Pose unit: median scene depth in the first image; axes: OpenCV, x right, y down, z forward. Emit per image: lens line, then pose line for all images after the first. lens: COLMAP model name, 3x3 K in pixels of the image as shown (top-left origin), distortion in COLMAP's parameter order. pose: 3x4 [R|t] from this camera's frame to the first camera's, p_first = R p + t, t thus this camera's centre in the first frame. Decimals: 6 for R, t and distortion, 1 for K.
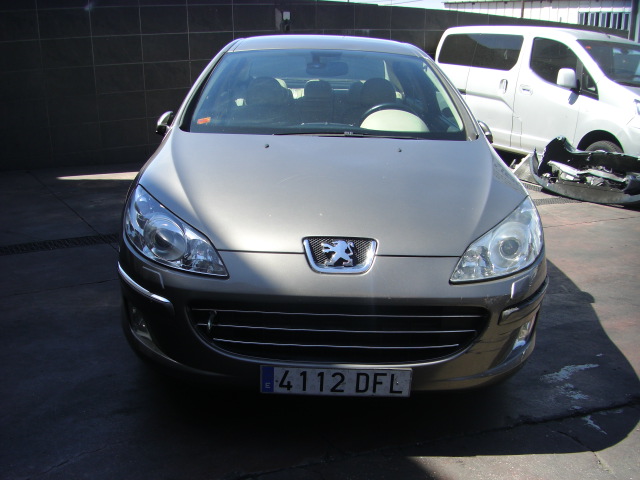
lens RADIAL K [[740.3, 0, 318.4], [0, 740.3, 243.4], [0, 0, 1]] dist [-0.139220, 0.000000]
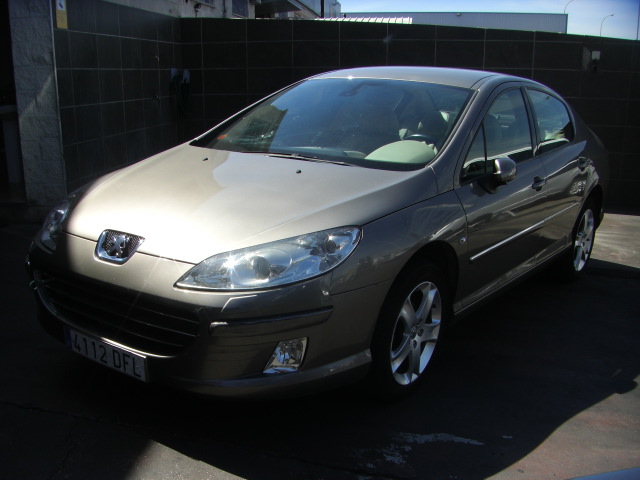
lens RADIAL K [[740.3, 0, 318.6], [0, 740.3, 244.0], [0, 0, 1]] dist [-0.139220, 0.000000]
pose [[0.825927, 0.143408, -0.545233, 0.727716], [-0.169787, 0.985479, 0.002005, -0.034524], [0.537603, 0.090917, 0.838282, 0.158263]]
